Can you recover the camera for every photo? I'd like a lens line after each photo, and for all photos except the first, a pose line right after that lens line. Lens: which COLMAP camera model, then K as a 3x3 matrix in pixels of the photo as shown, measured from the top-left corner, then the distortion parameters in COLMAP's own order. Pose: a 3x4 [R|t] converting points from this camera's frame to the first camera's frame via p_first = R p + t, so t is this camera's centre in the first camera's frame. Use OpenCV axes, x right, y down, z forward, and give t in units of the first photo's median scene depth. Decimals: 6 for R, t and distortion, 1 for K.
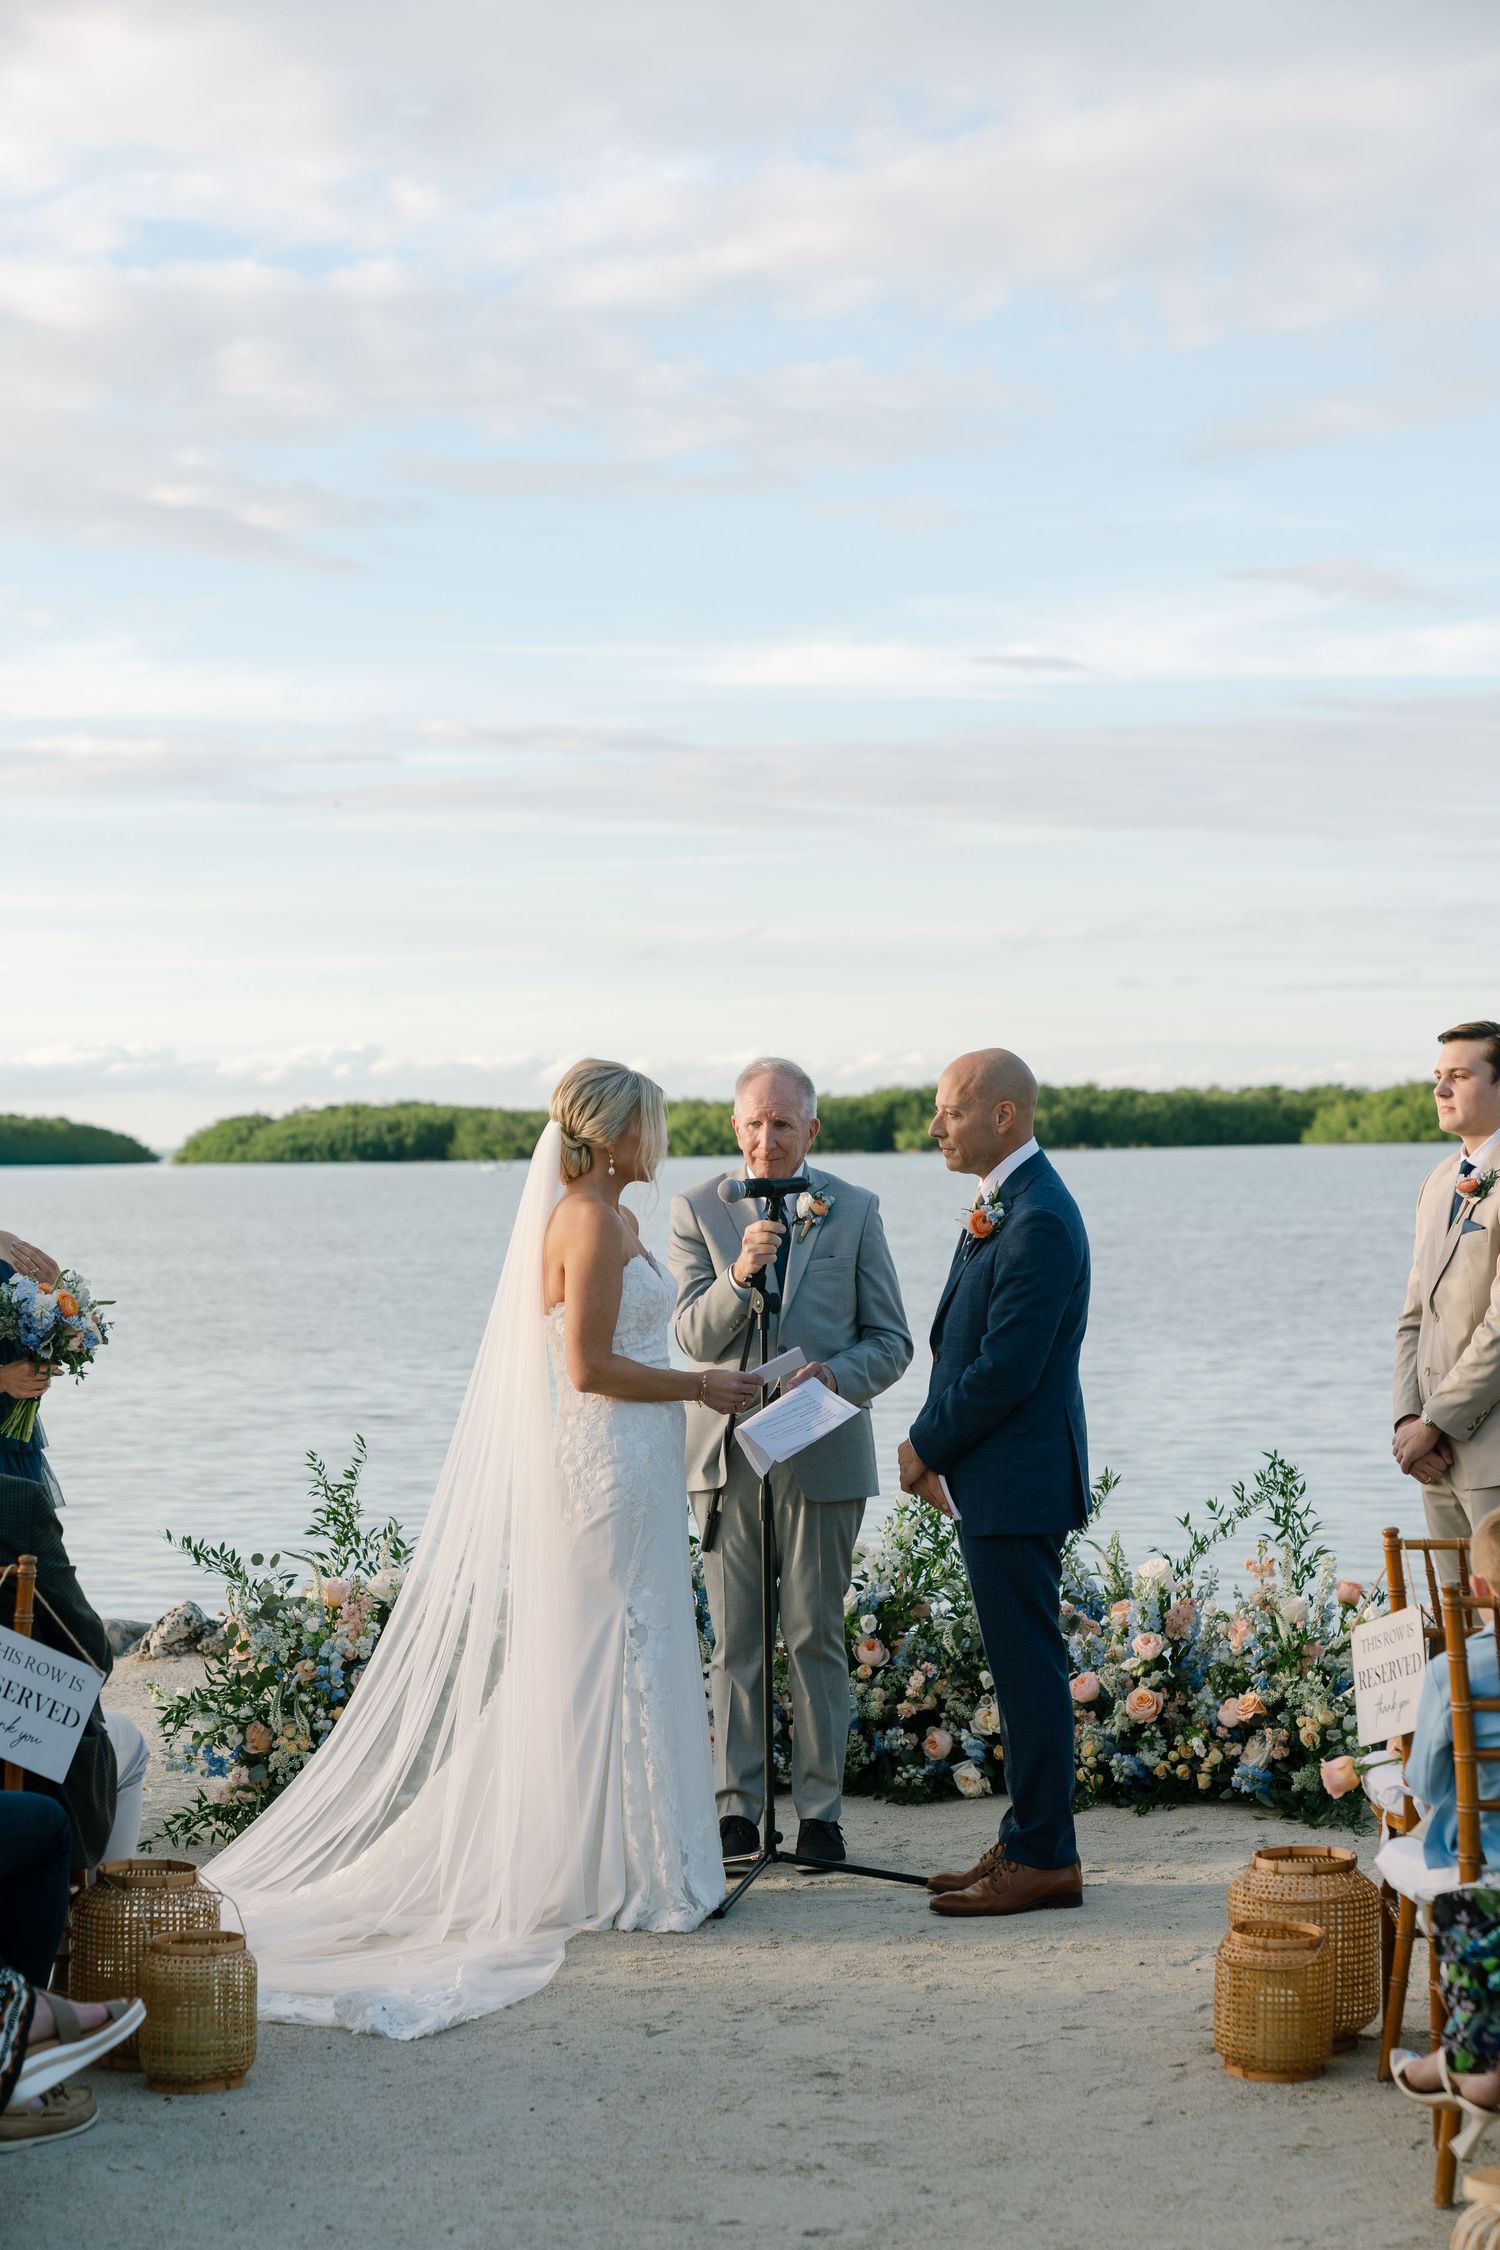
lens RADIAL K [[4441.1, 0, 750.0], [0, 4441.1, 1125.0], [0, 0, 1]] dist [0.003511, 0.023490]
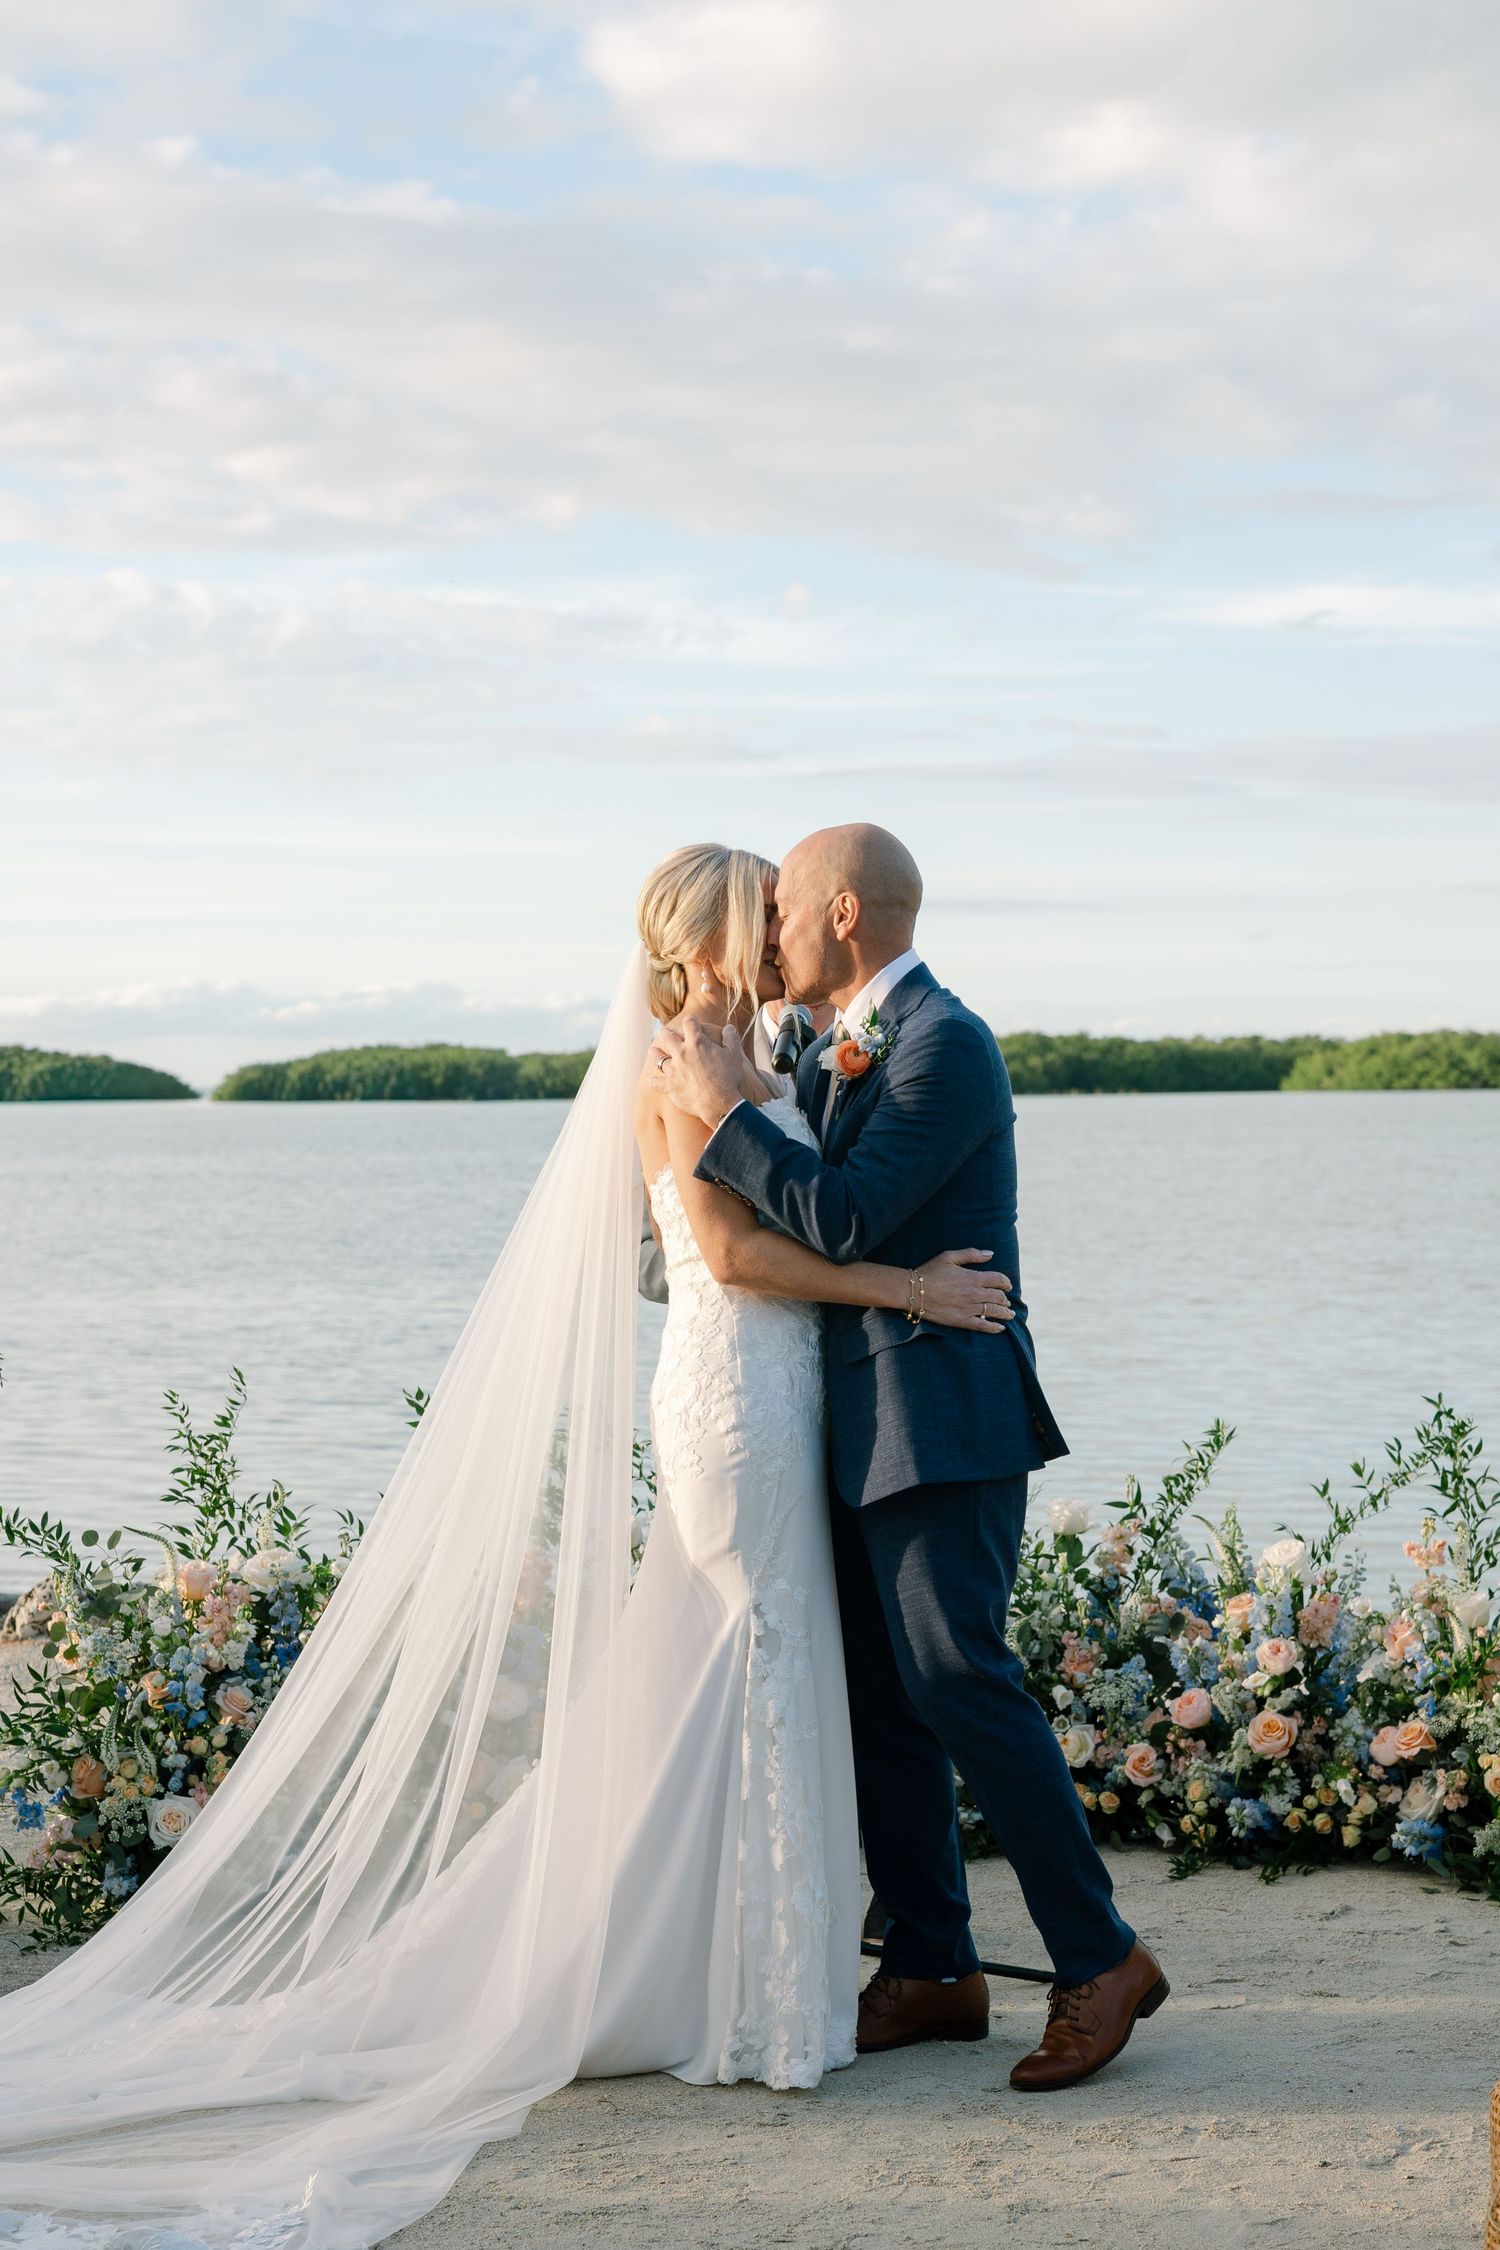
lens RADIAL K [[3251.5, 0, 750.0], [0, 3251.5, 1125.0], [0, 0, 1]] dist [-0.001800, -0.009126]
pose [[0.999969, 0.006584, -0.004263, 0.001588], [-0.006588, 0.999978, -0.001021, 0.028046], [0.004257, 0.001049, 0.999990, 0.446283]]
